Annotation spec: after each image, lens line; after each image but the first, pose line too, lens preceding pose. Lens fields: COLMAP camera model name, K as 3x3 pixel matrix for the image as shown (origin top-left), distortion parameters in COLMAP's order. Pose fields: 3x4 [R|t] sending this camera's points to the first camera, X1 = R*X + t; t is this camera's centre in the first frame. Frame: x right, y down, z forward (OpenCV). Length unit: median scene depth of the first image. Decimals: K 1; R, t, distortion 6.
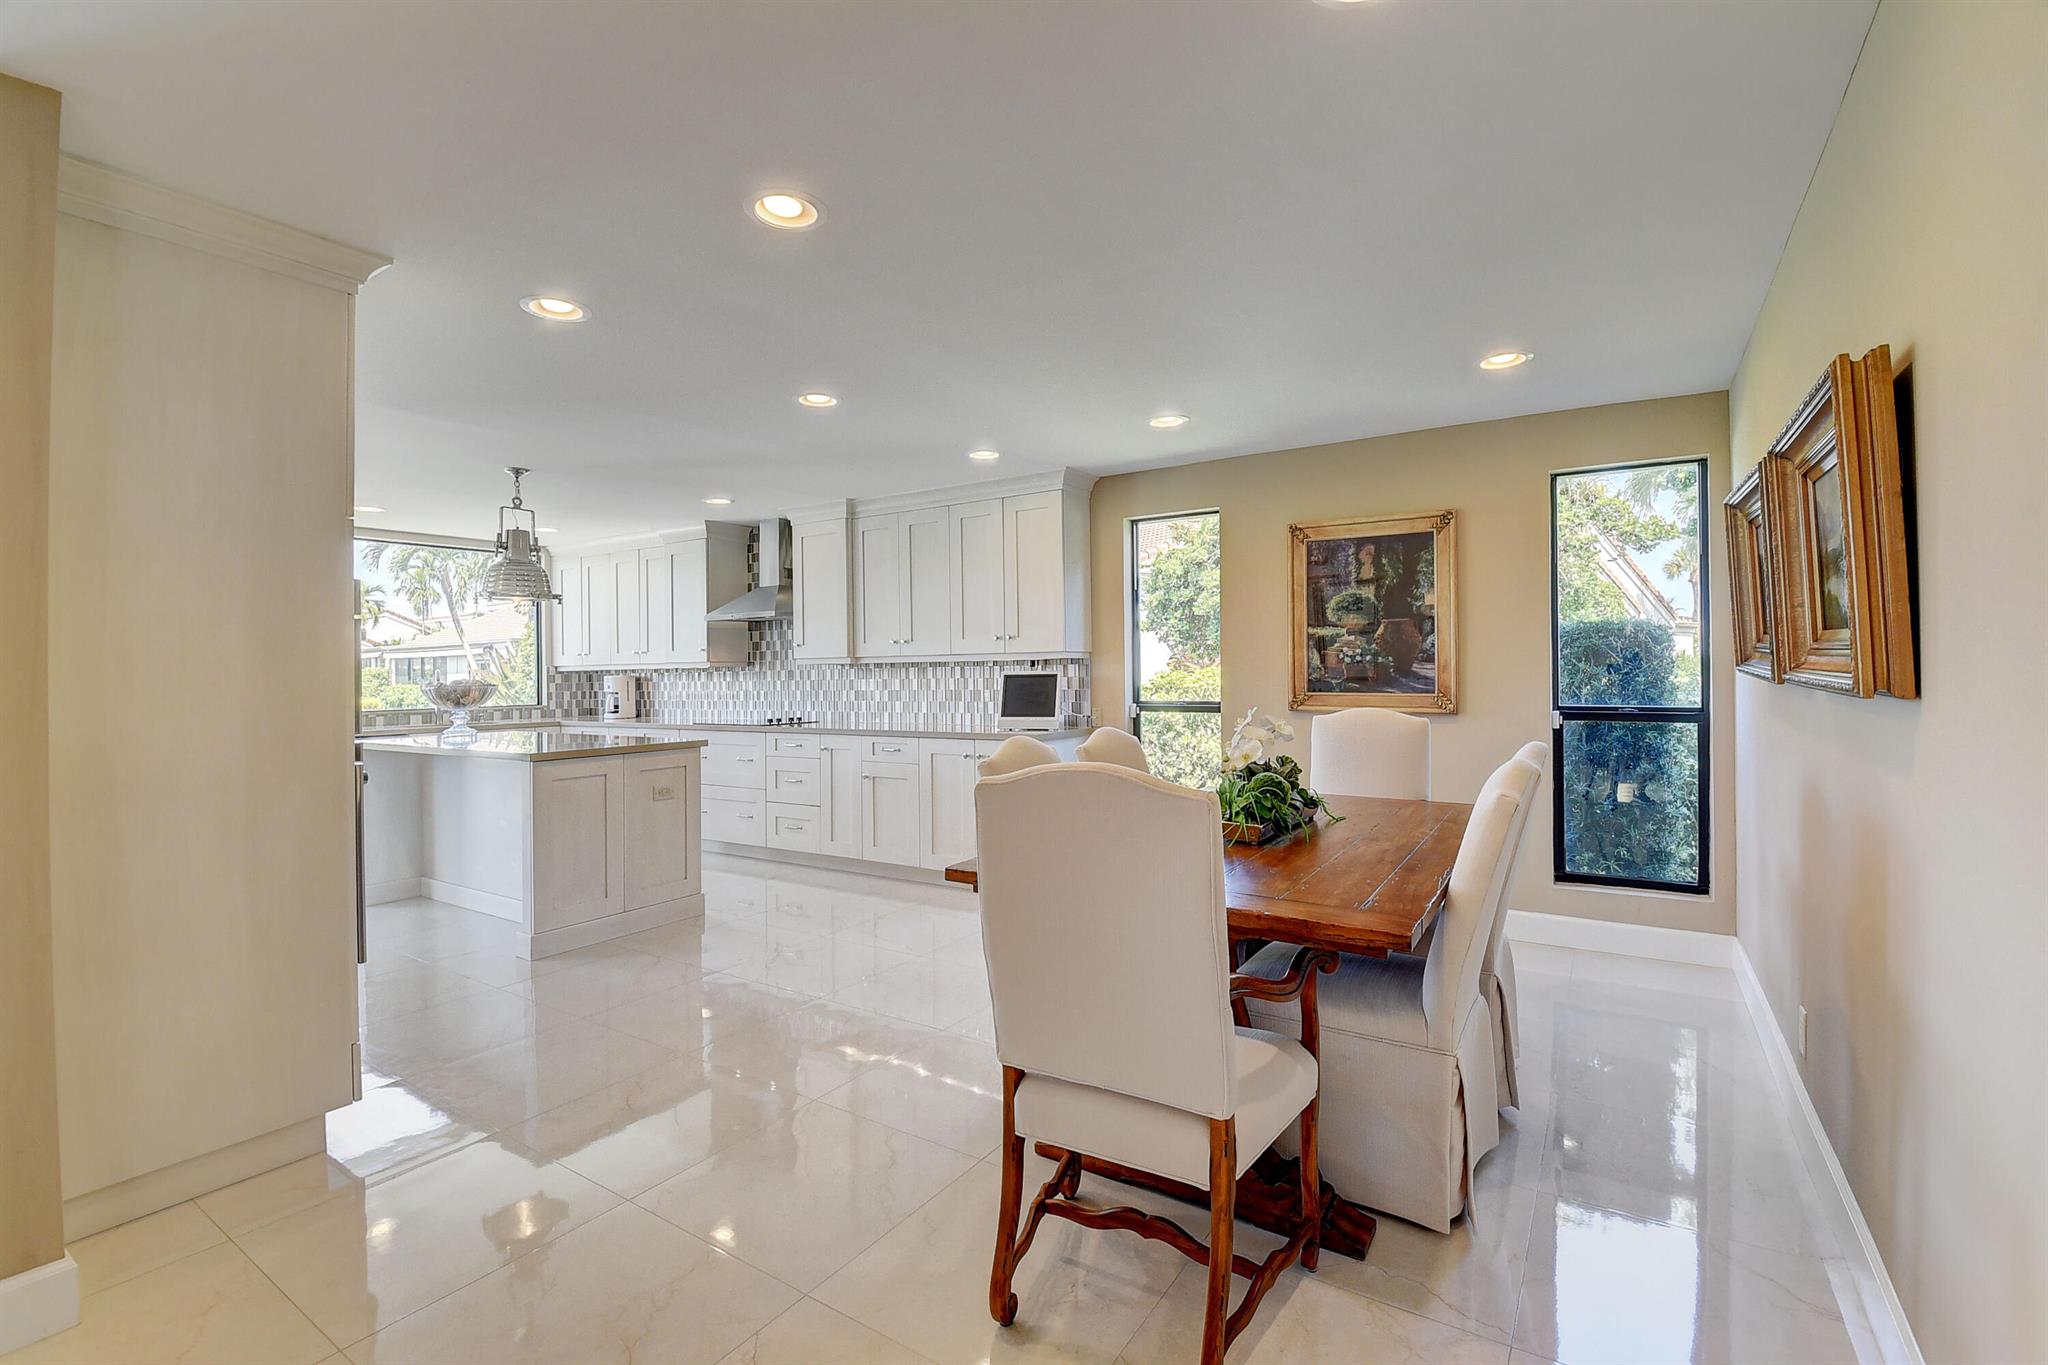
lens RADIAL K [[898.0, 0, 1016.2], [0, 898.0, 663.9], [0, 0, 1]] dist [0.019447, -0.030307]
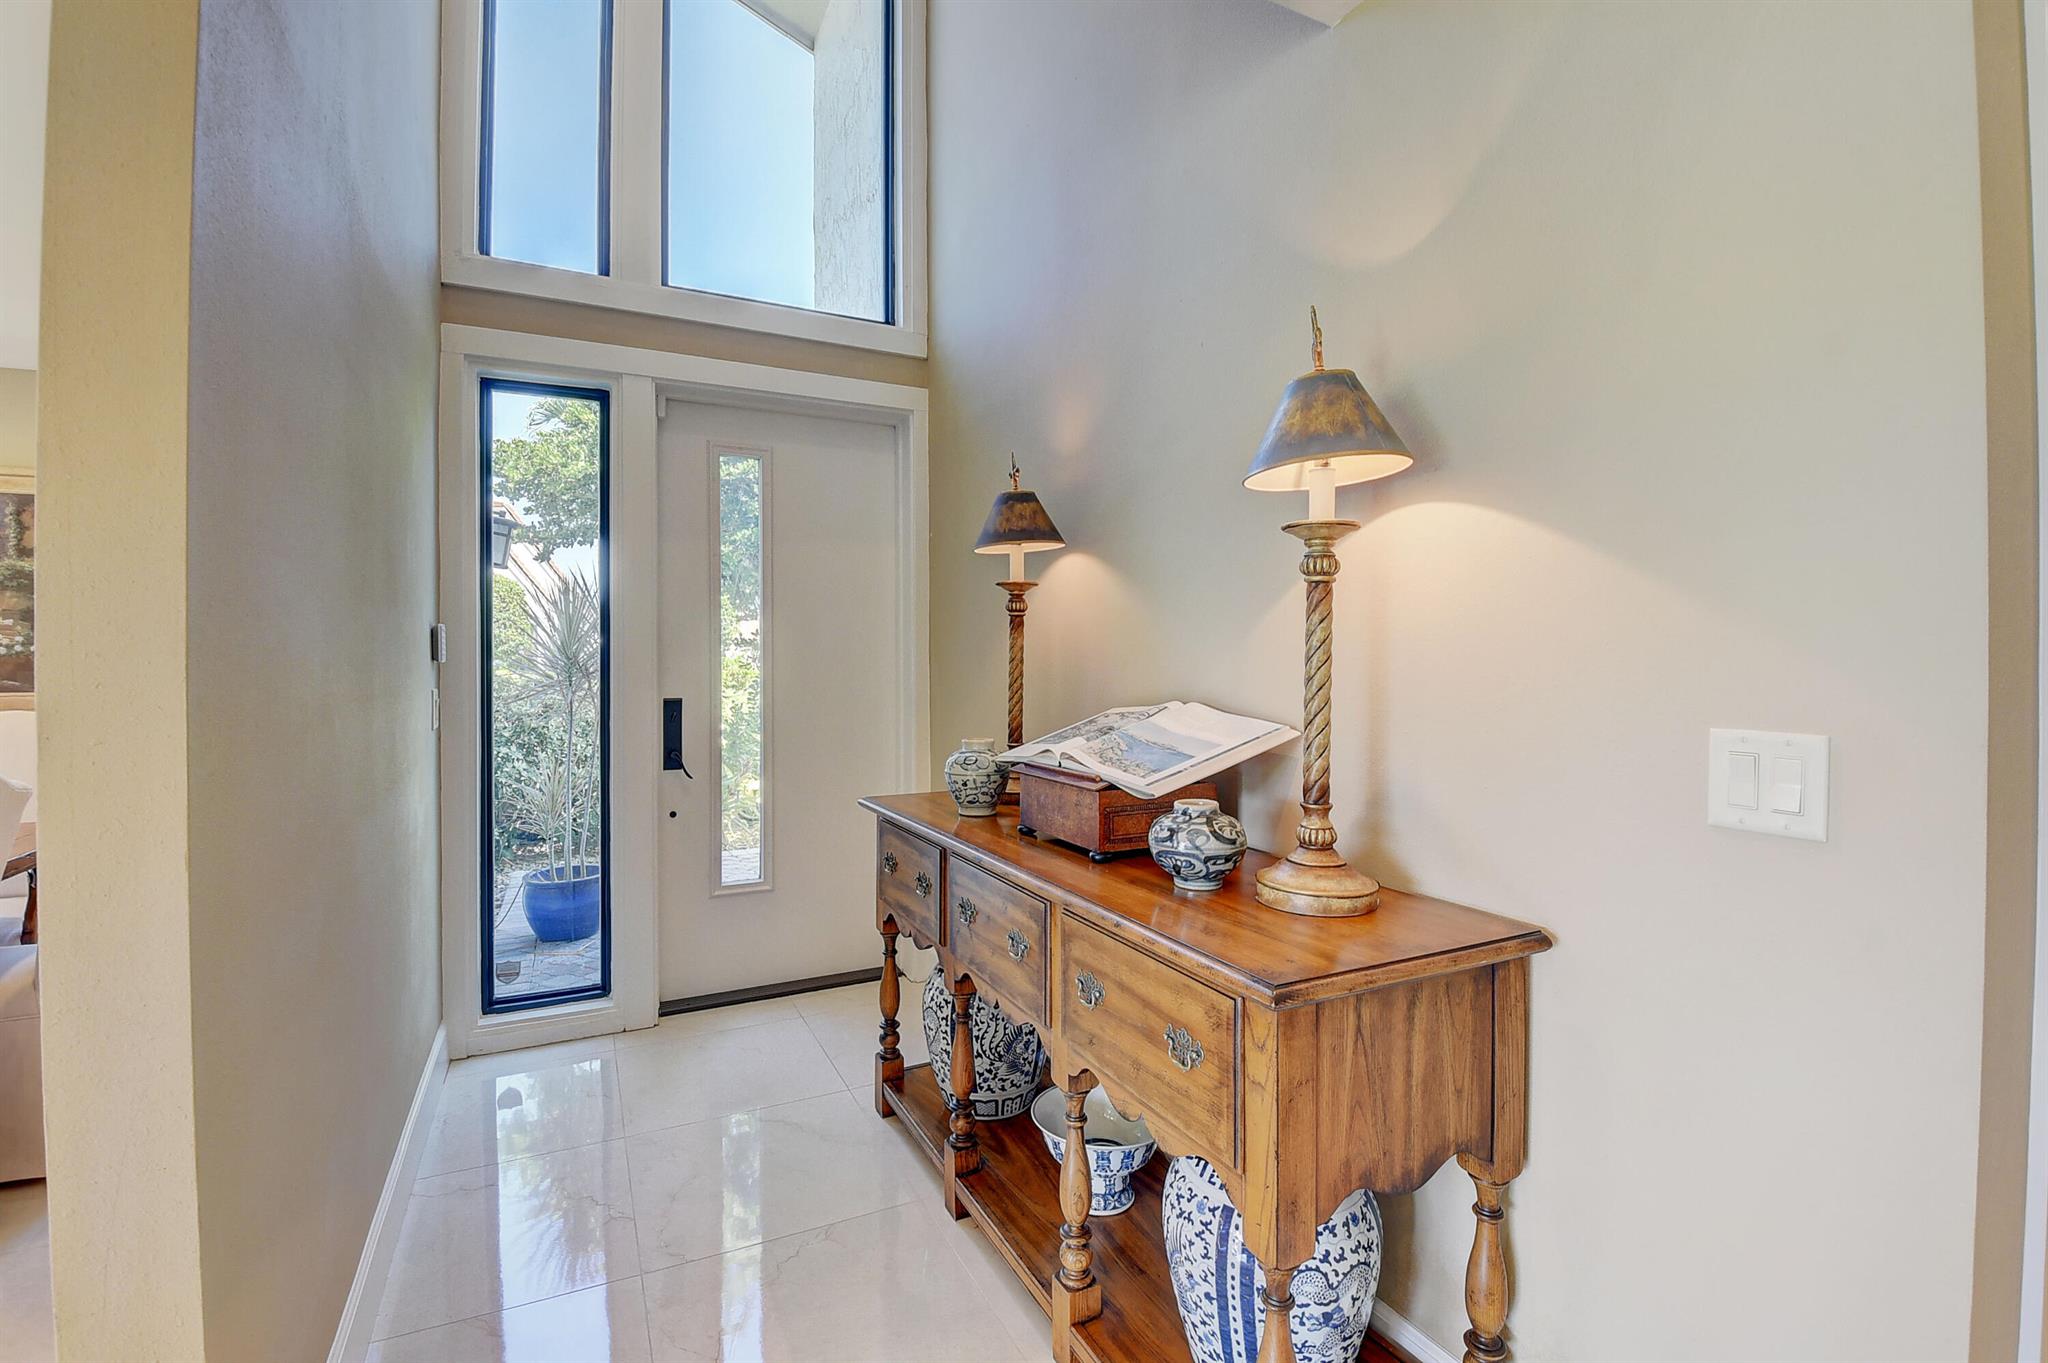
lens RADIAL K [[901.4, 0, 1021.5], [0, 901.4, 661.1], [0, 0, 1]] dist [0.018918, -0.031136]
pose [[0.488365, 0.003870, 0.872631, 0.109509], [-0.004606, 0.999988, -0.001857, 0.001708], [-0.872627, -0.003112, 0.488377, -0.097432]]
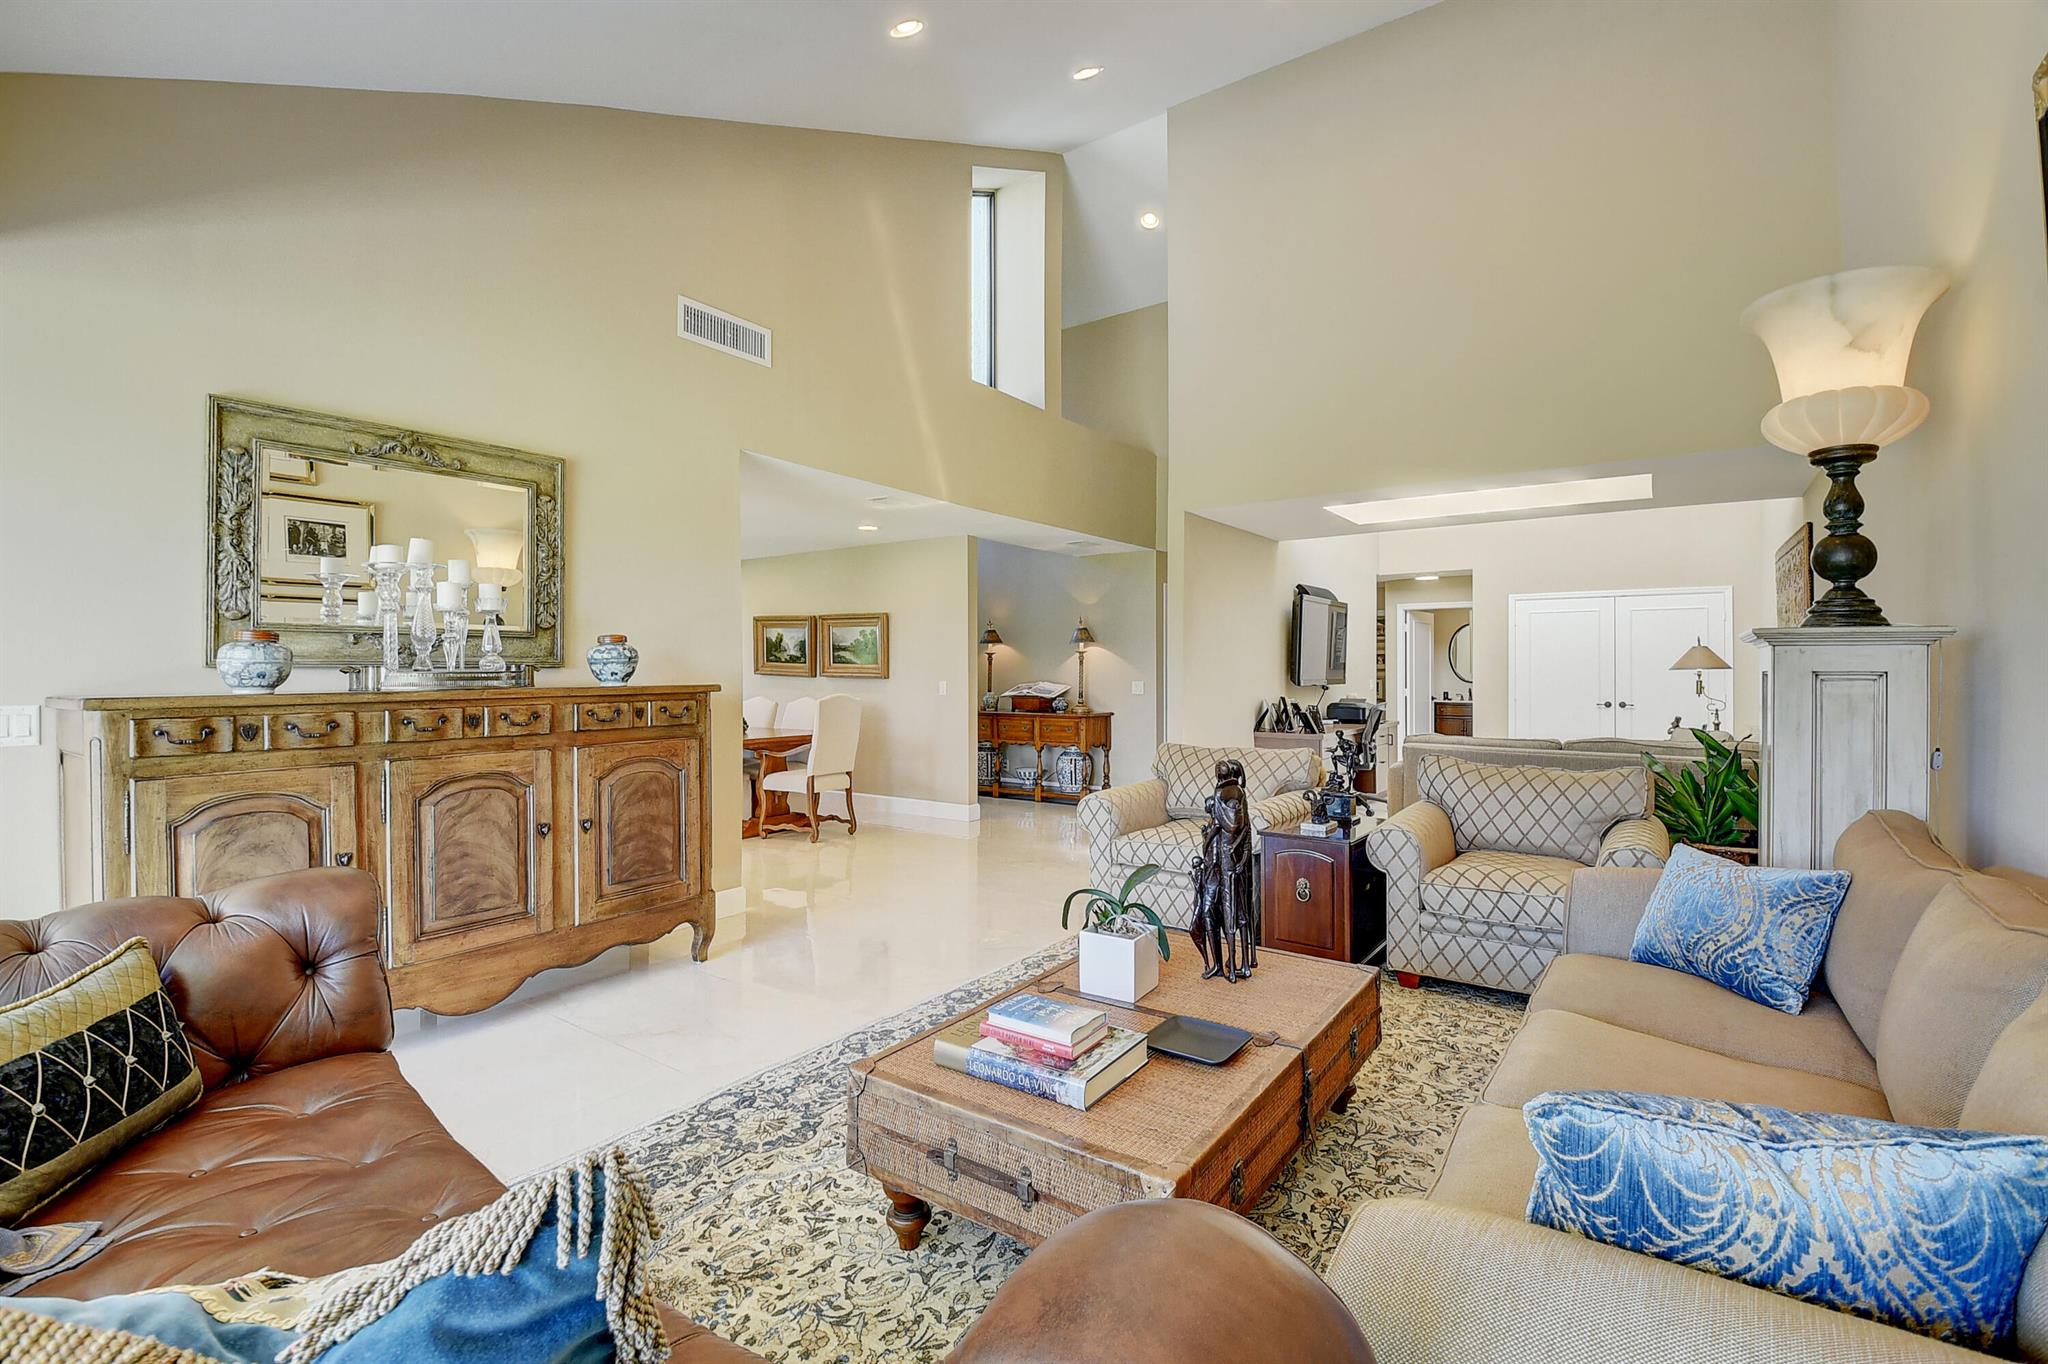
lens RADIAL K [[898.0, 0, 1016.2], [0, 898.0, 663.4], [0, 0, 1]] dist [0.019447, -0.030307]
pose [[0.041364, 0.022503, 0.998891, -1.090169], [-0.004705, 0.999740, -0.022328, 0.017511], [-0.999133, -0.003776, 0.041459, -0.005994]]
